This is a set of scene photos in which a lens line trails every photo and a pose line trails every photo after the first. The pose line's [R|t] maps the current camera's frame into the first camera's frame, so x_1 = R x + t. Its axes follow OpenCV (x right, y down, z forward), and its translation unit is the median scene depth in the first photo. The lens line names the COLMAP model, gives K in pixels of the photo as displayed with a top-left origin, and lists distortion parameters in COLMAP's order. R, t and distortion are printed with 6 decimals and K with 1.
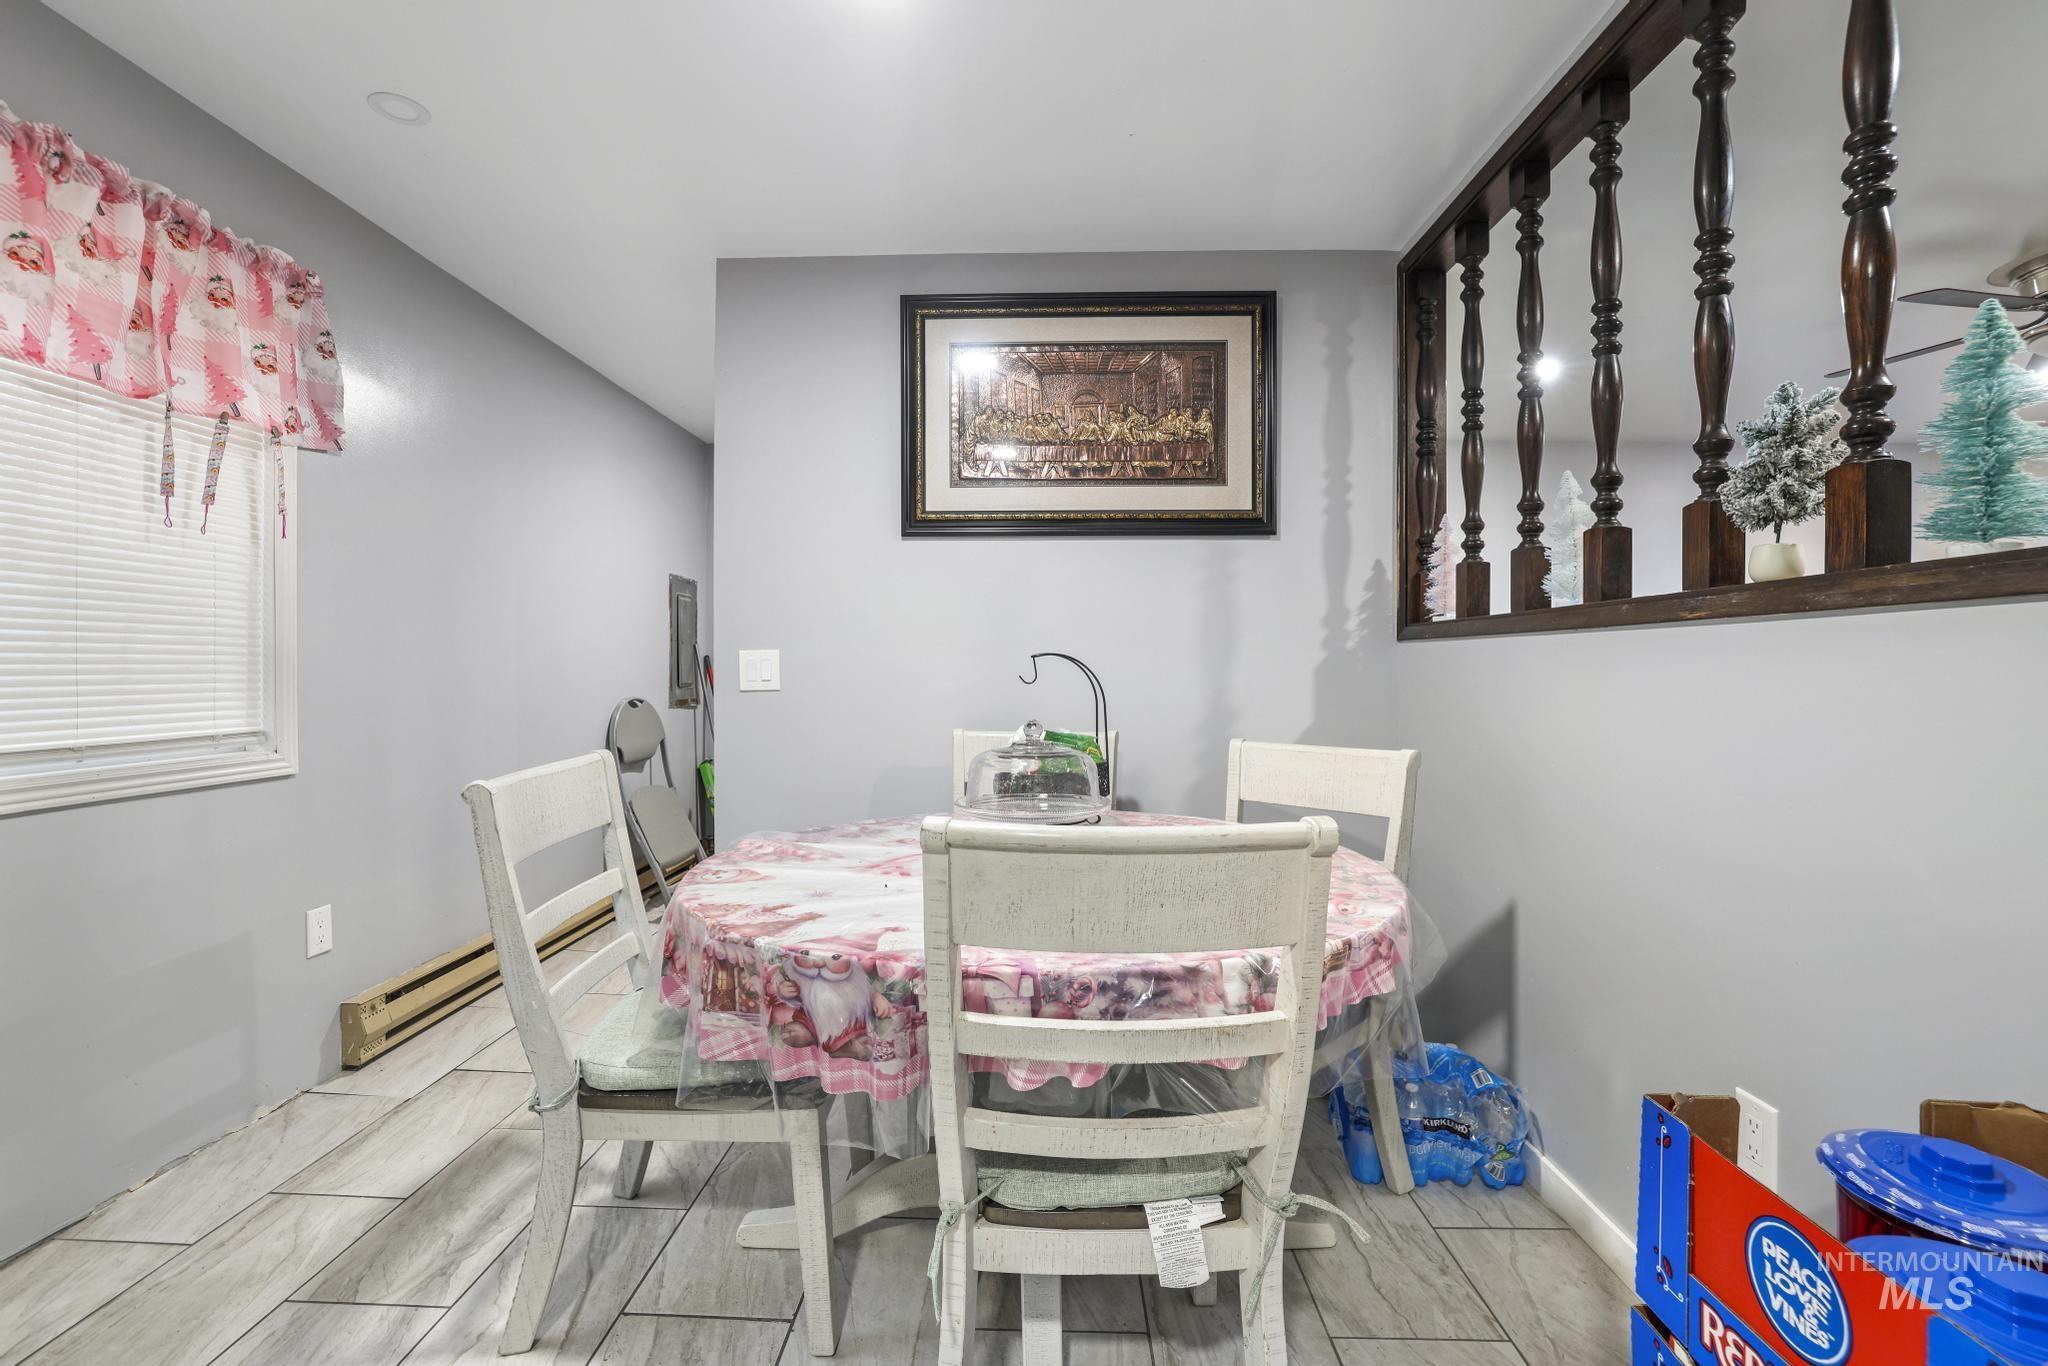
lens RADIAL K [[887.9, 0, 965.9], [0, 887.9, 671.6], [0, 0, 1]] dist [-0.040577, 0.015702]
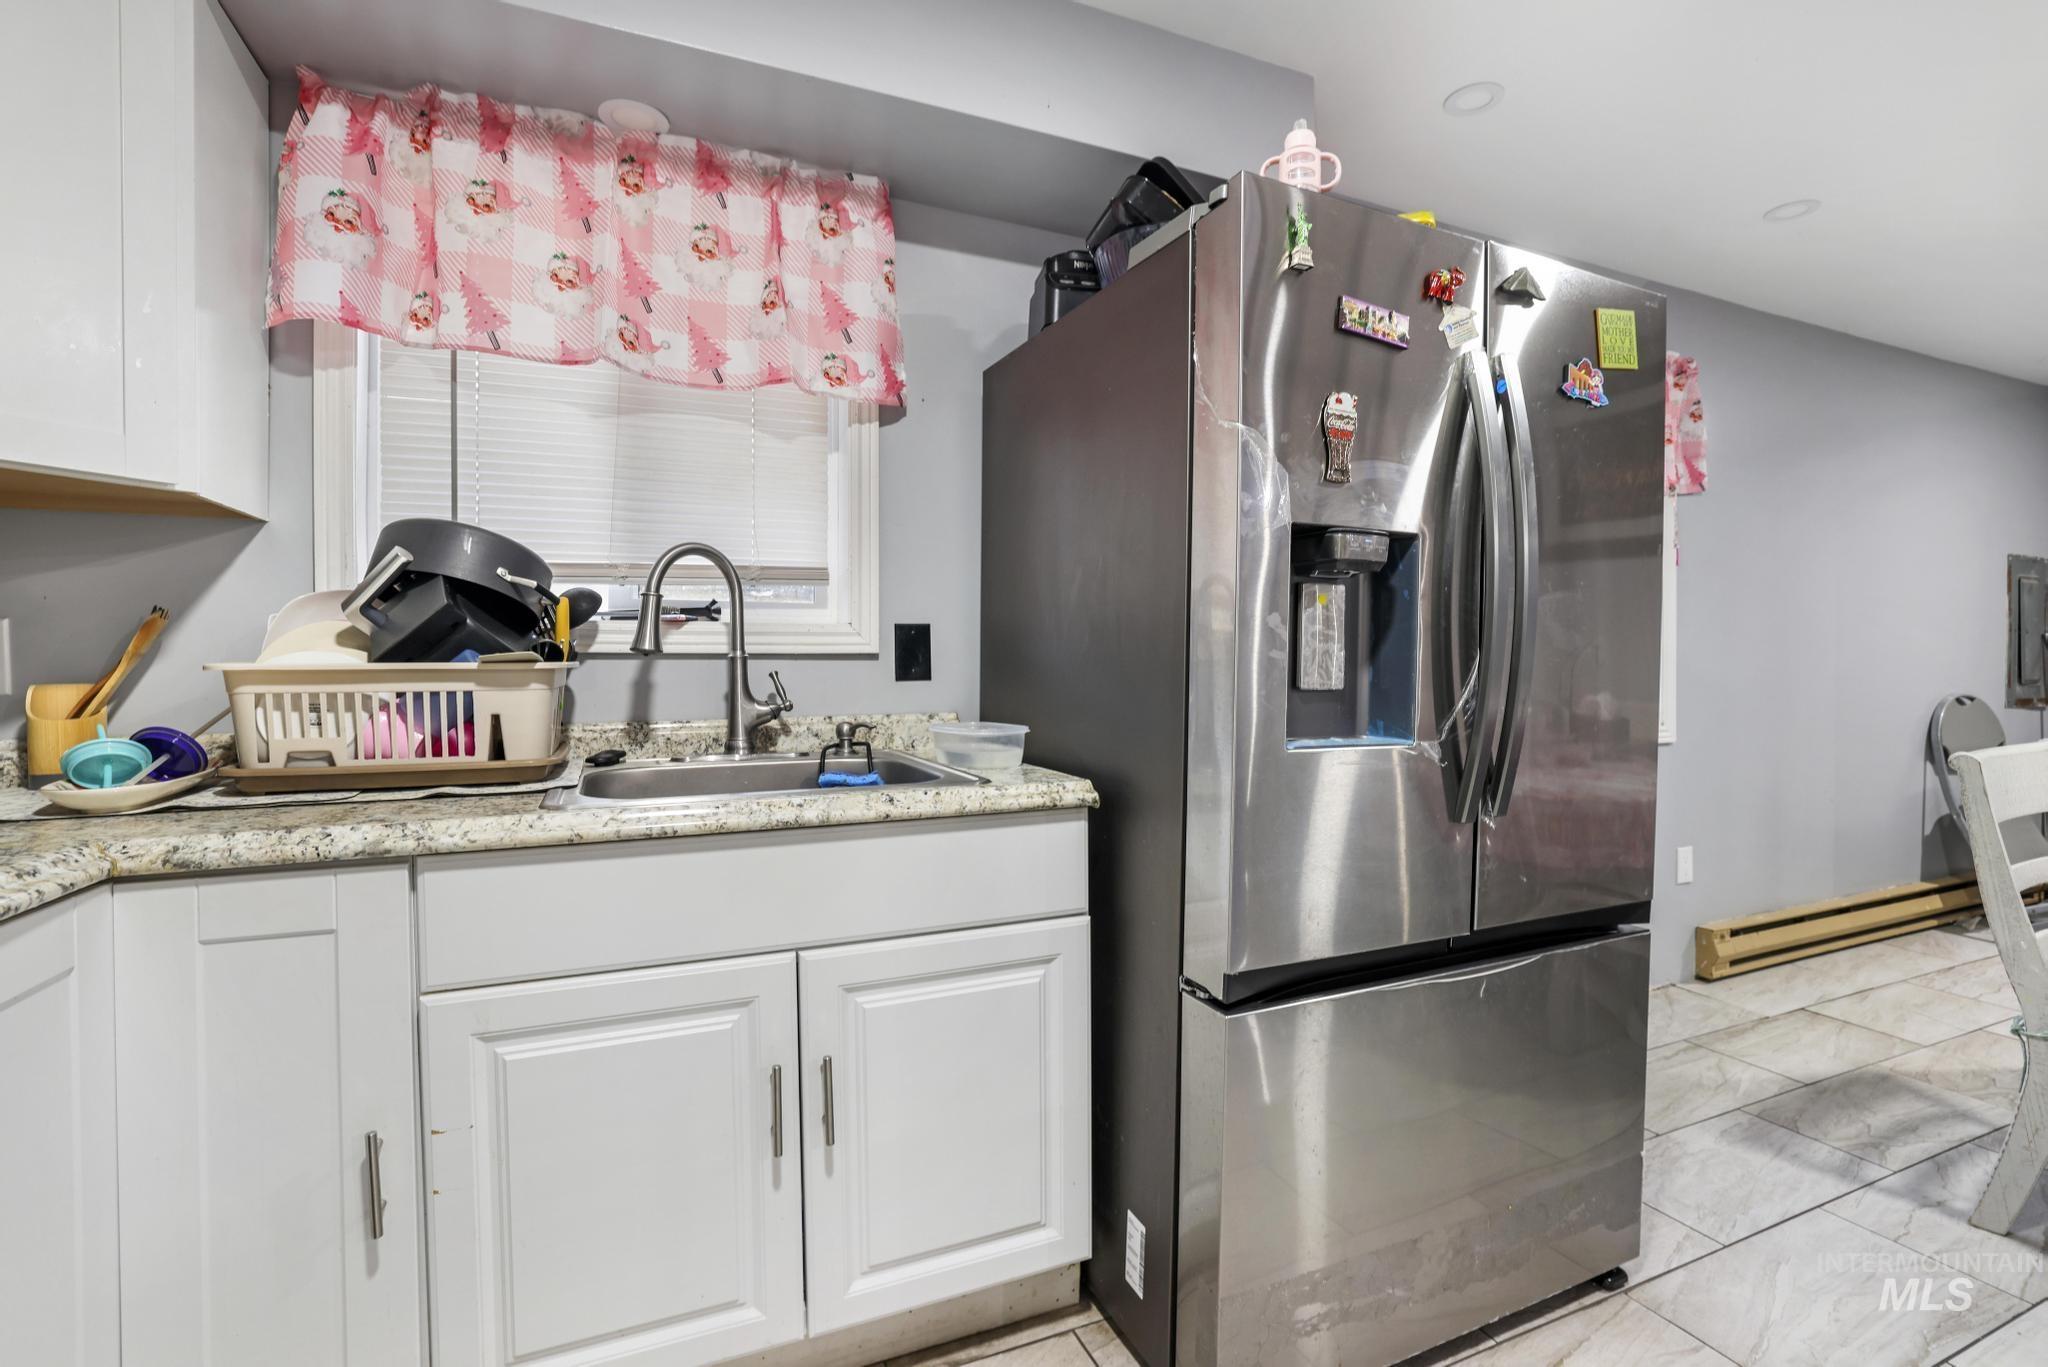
lens RADIAL K [[883.9, 0, 1056.3], [0, 883.9, 672.8], [0, 0, 1]] dist [-0.047886, 0.018765]
pose [[0.477276, 0.008790, -0.878709, -0.073052], [-0.002762, 0.999960, 0.008503, 0.003567], [0.878749, -0.001631, 0.477282, -0.518263]]
